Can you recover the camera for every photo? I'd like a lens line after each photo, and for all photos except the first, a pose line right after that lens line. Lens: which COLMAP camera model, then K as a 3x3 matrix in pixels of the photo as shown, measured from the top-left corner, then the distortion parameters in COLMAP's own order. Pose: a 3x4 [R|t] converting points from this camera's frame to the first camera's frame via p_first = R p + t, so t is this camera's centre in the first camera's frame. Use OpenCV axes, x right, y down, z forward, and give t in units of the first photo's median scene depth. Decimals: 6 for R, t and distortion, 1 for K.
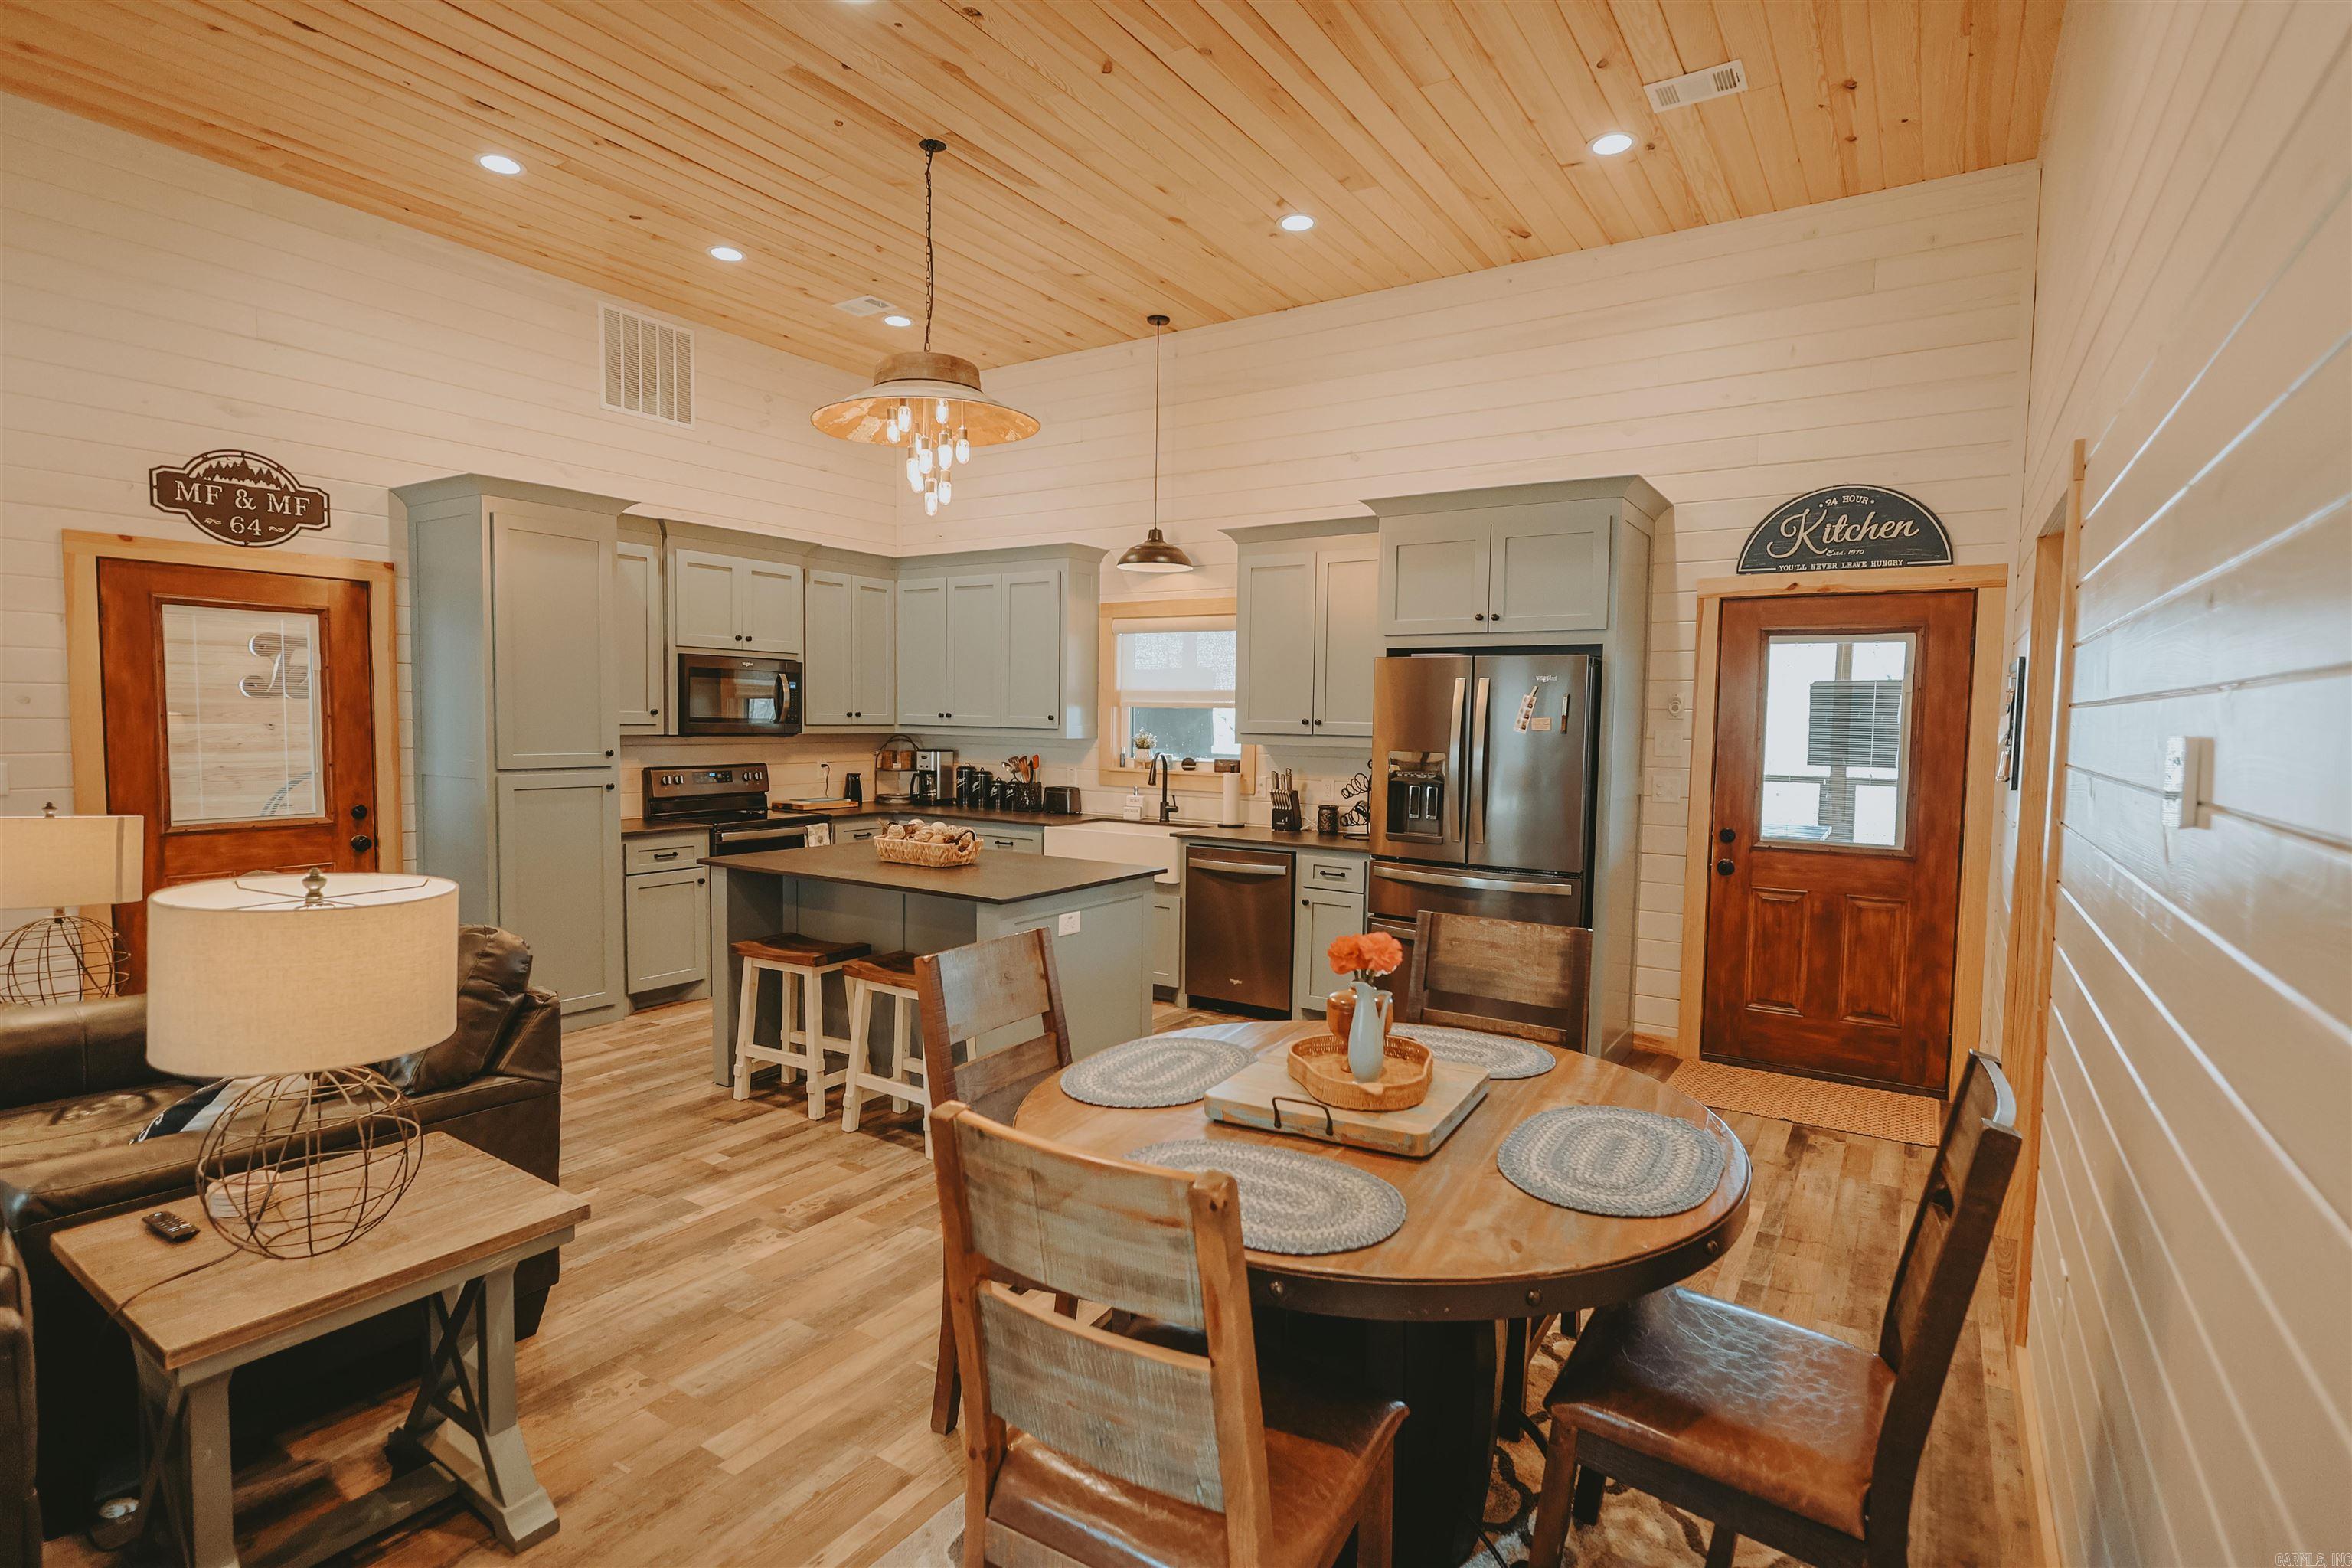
lens RADIAL K [[1140.3, 0, 1174.7], [0, 1140.3, 782.5], [0, 0, 1]] dist [-0.001482, 0.001431]
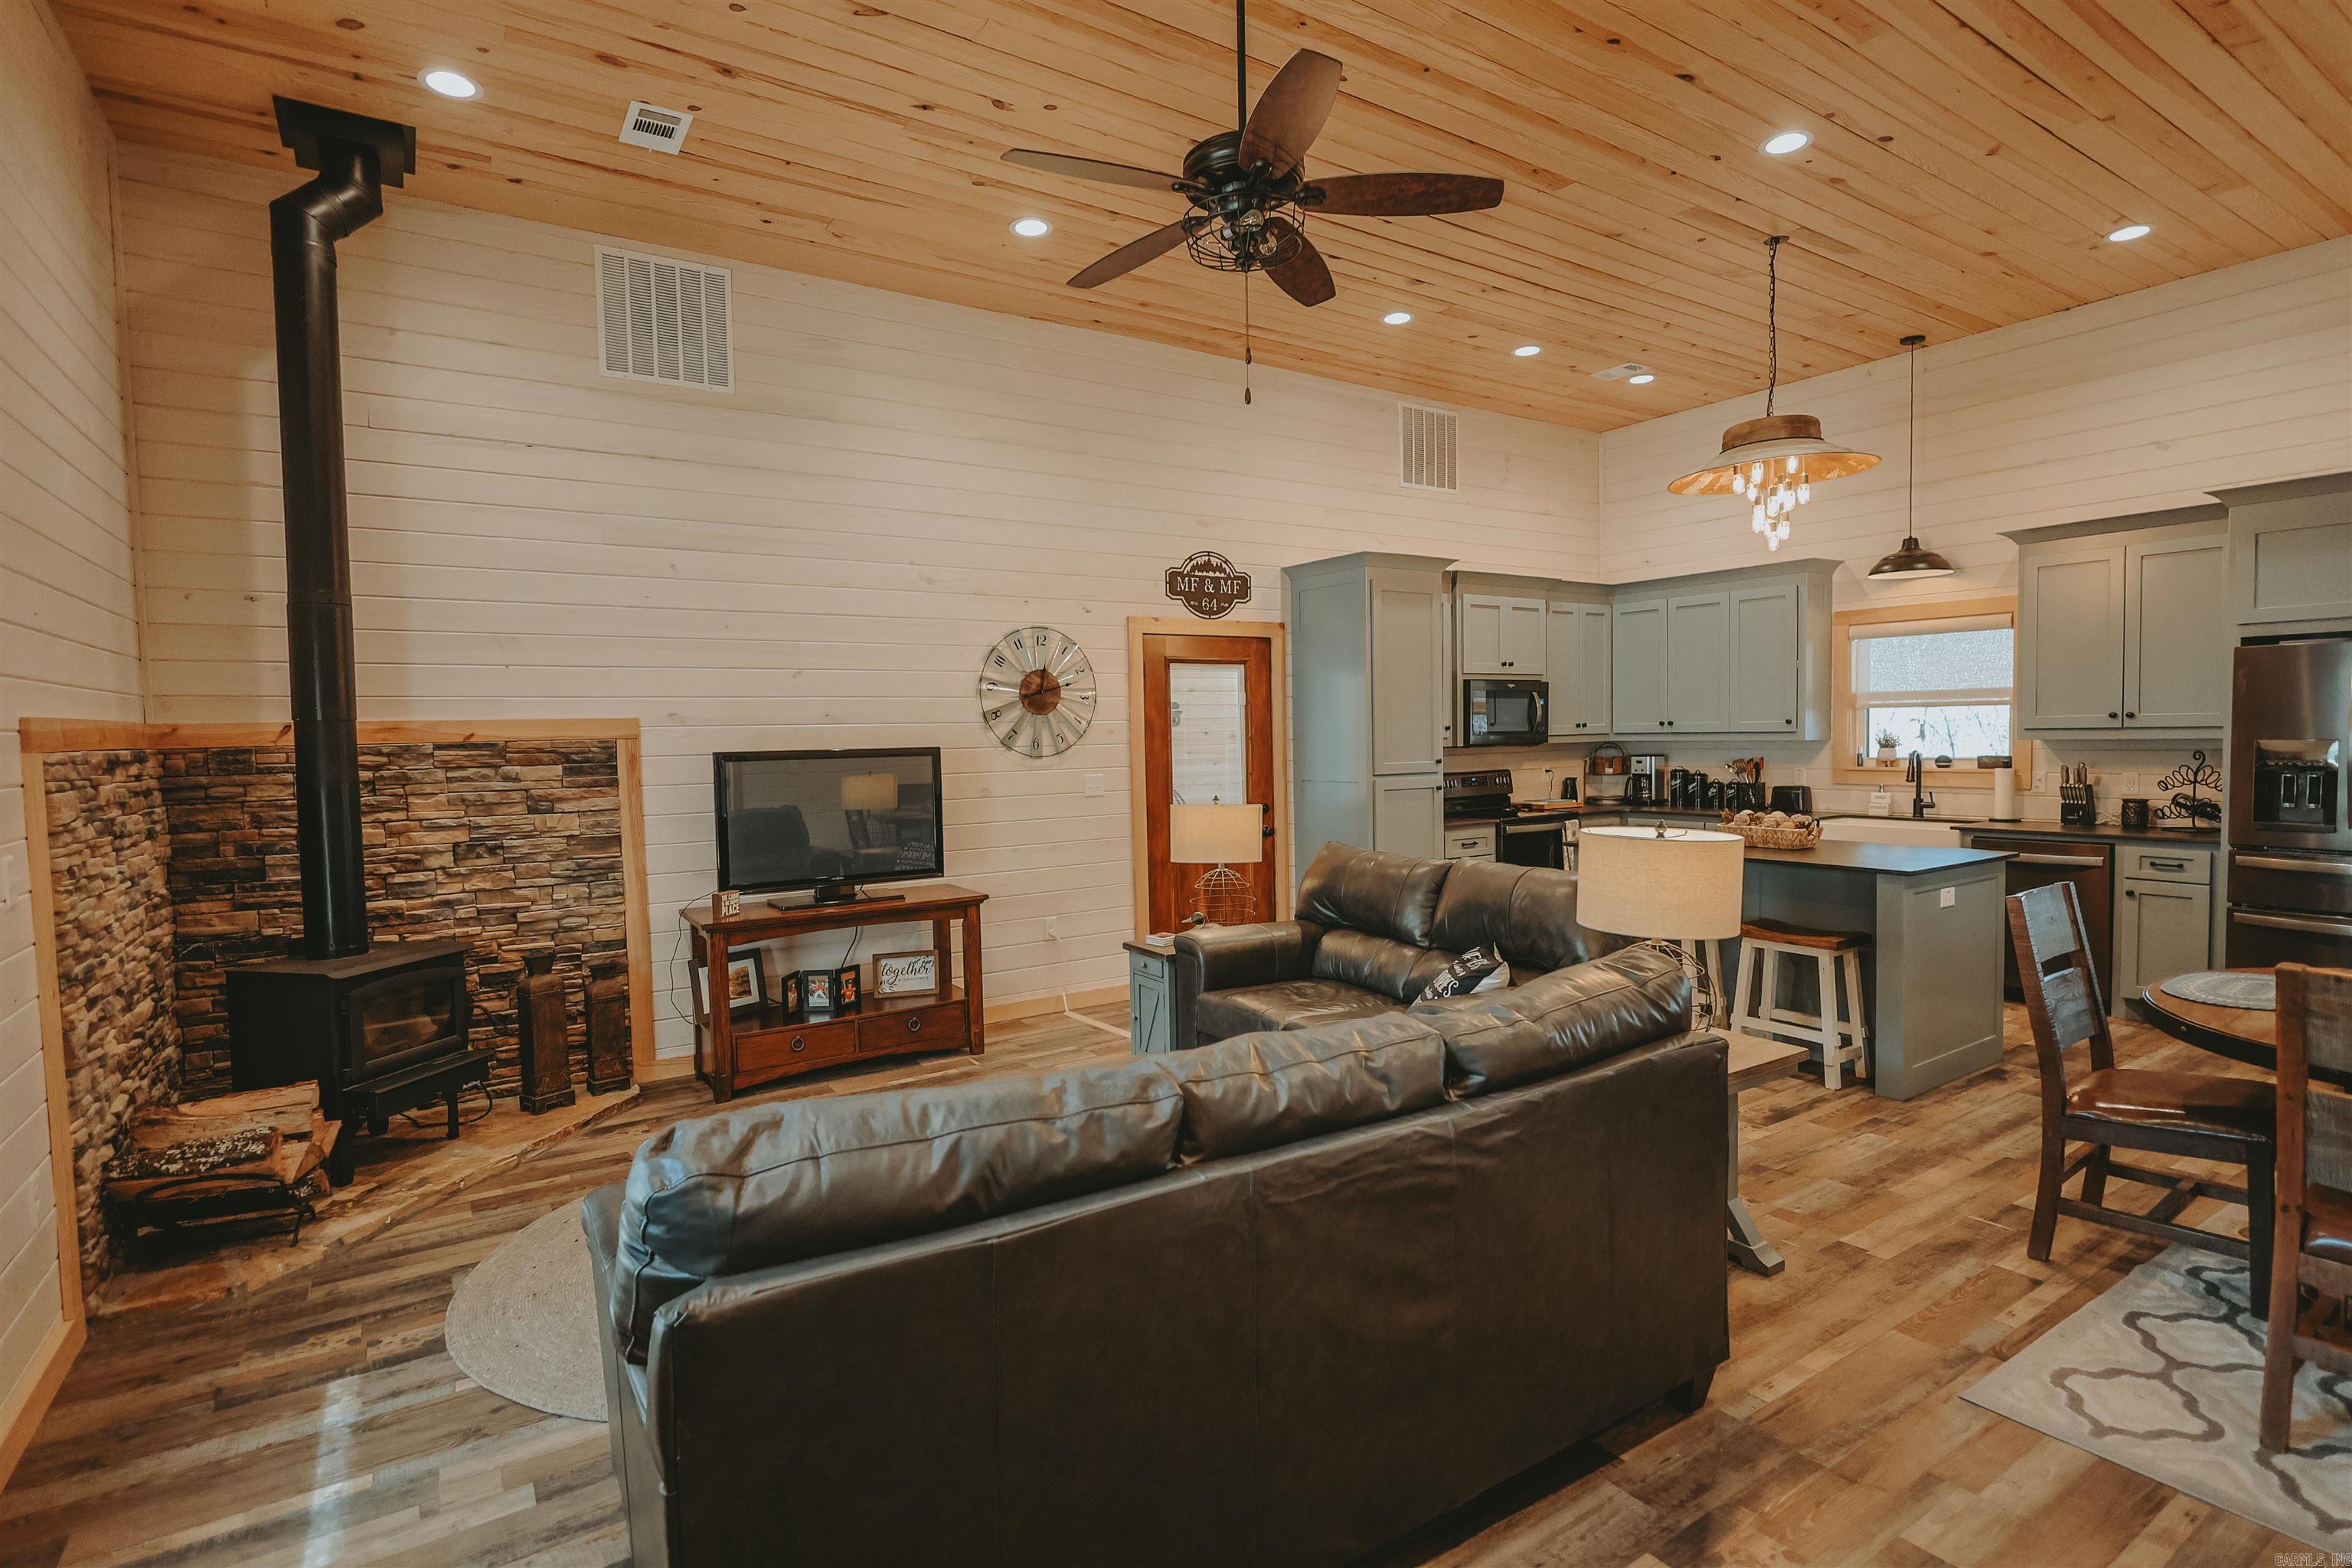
lens RADIAL K [[1140.3, 0, 1178.7], [0, 1140.3, 784.0], [0, 0, 1]] dist [-0.001482, 0.001431]
pose [[0.917309, -0.014917, -0.397897, -0.233301], [0.010328, 0.999853, -0.013674, 0.012198], [0.398042, 0.008433, 0.917328, -0.241105]]
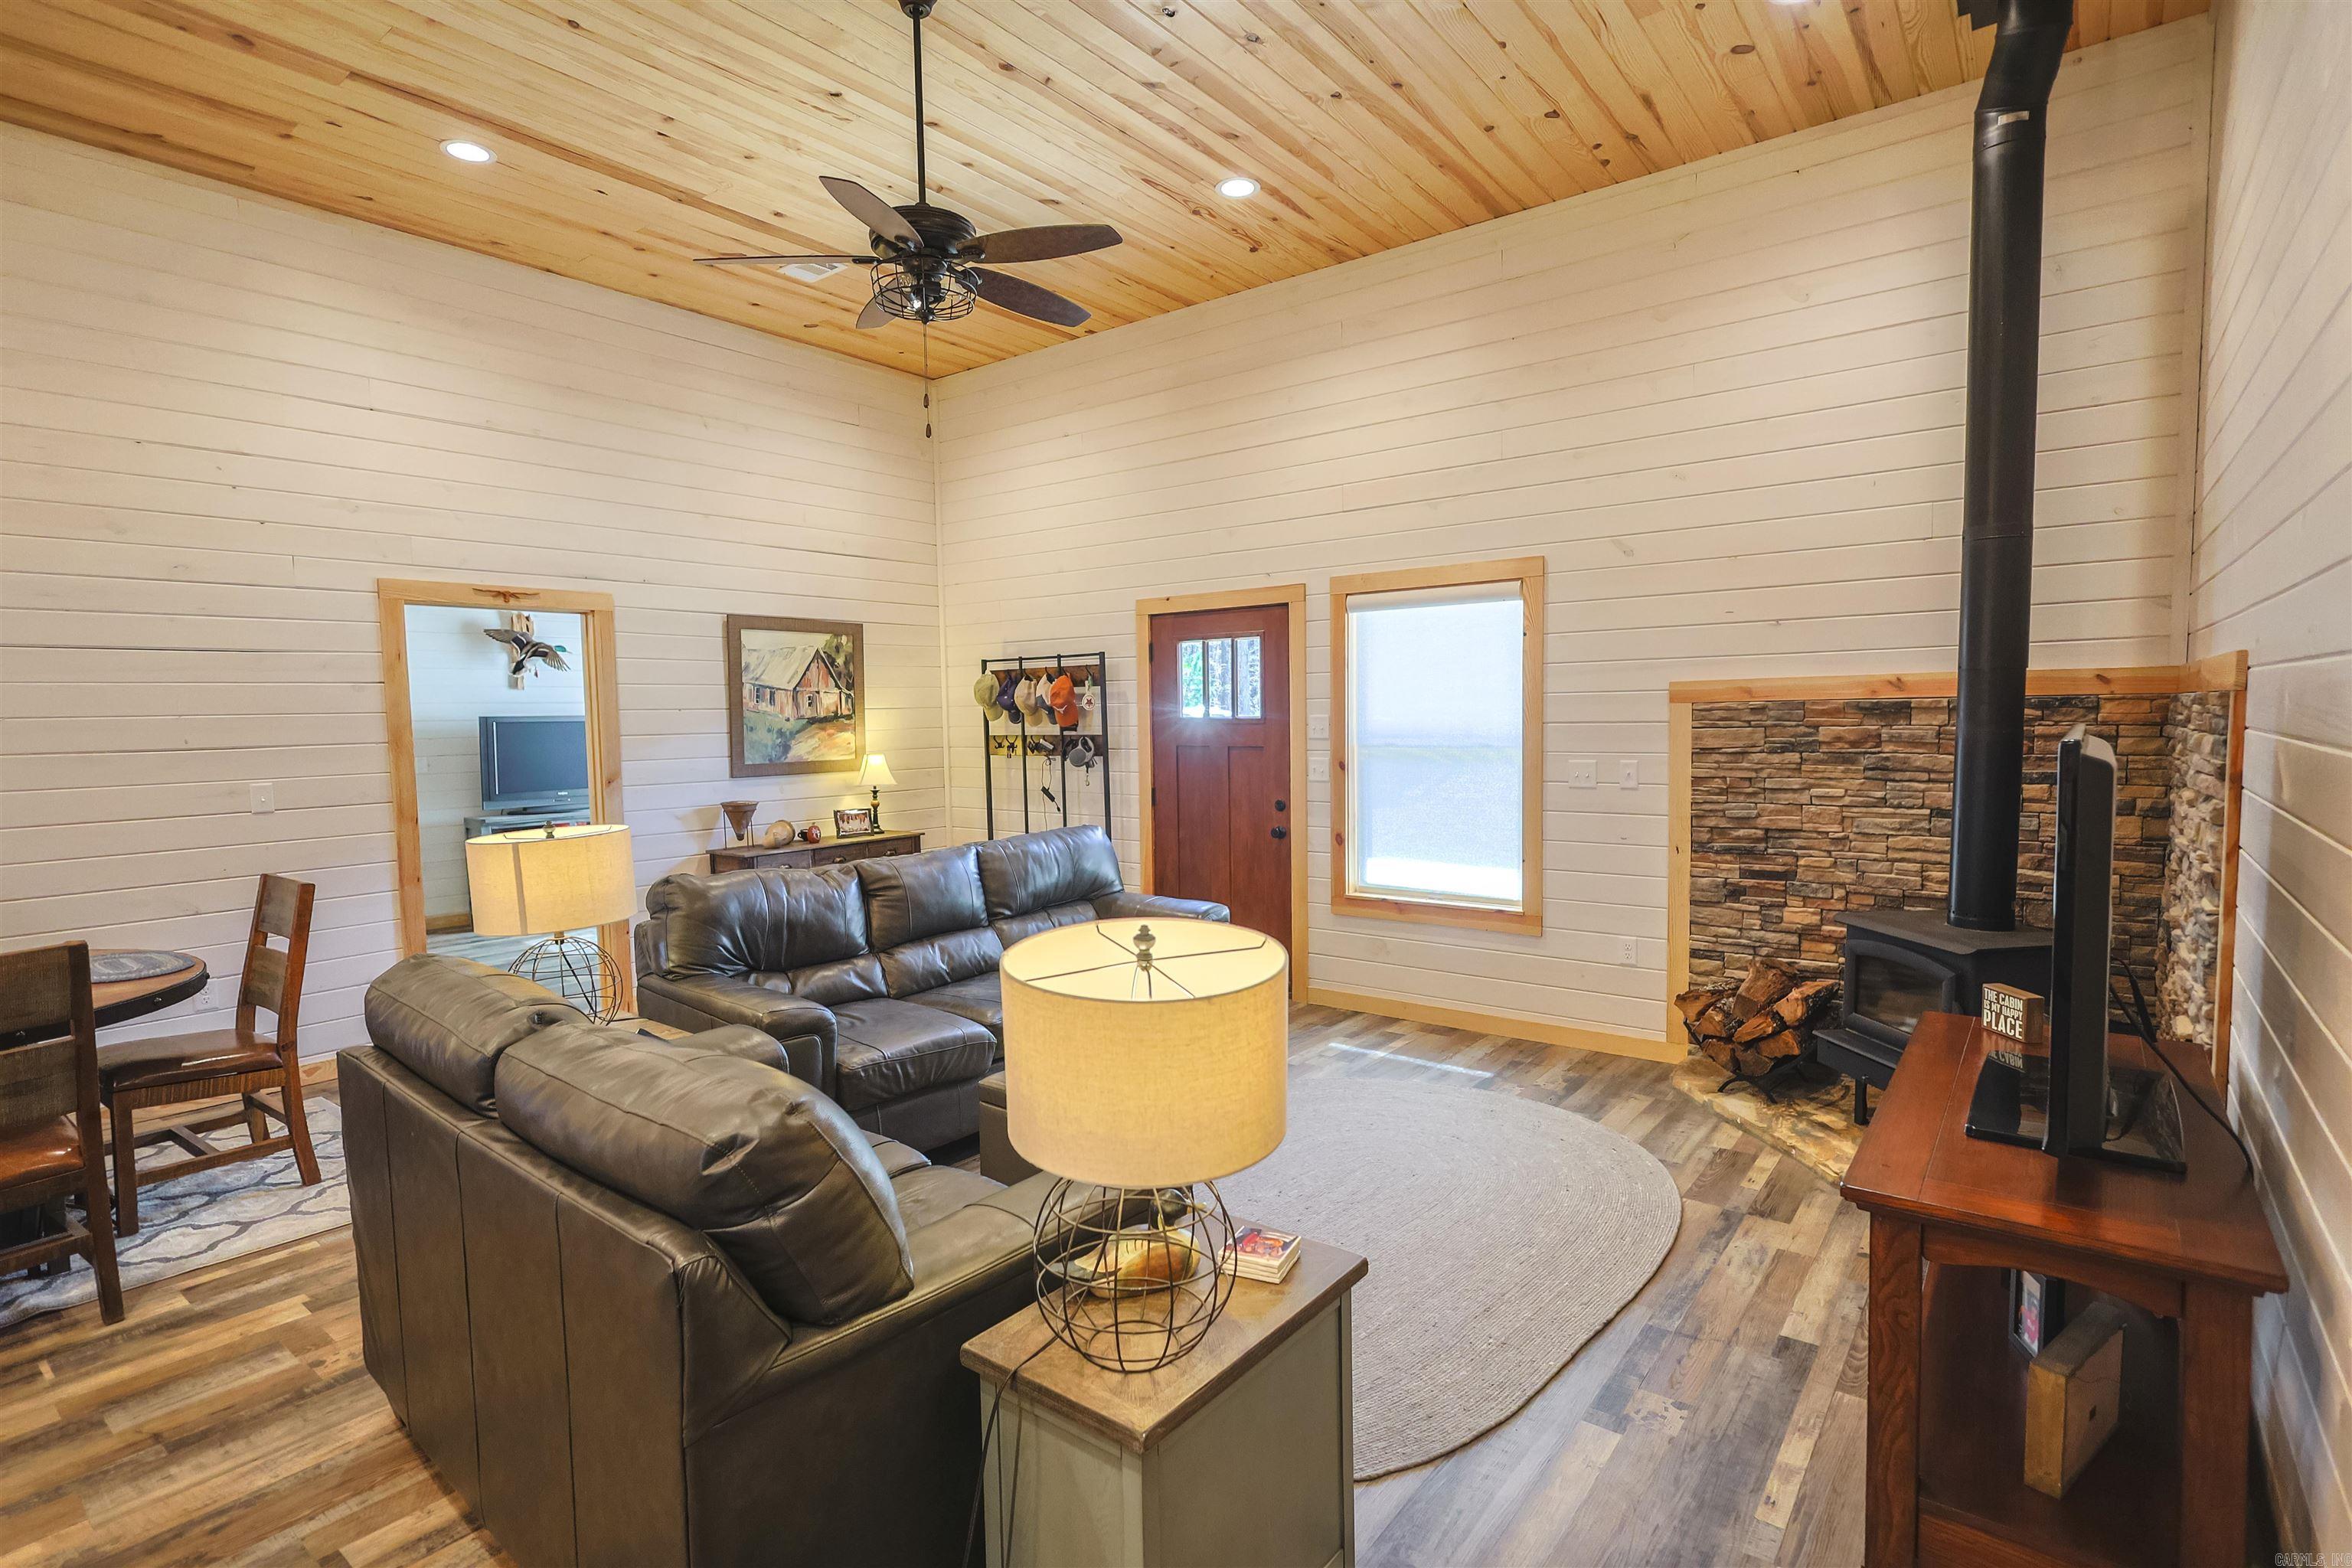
lens RADIAL K [[1140.3, 0, 1178.9], [0, 1140.3, 782.4], [0, 0, 1]] dist [-0.001482, 0.001431]
pose [[-0.996775, -0.003416, 0.080180, -0.571421], [0.006550, 0.992298, 0.123702, -0.057914], [-0.079985, 0.123828, -0.989075, 0.809522]]
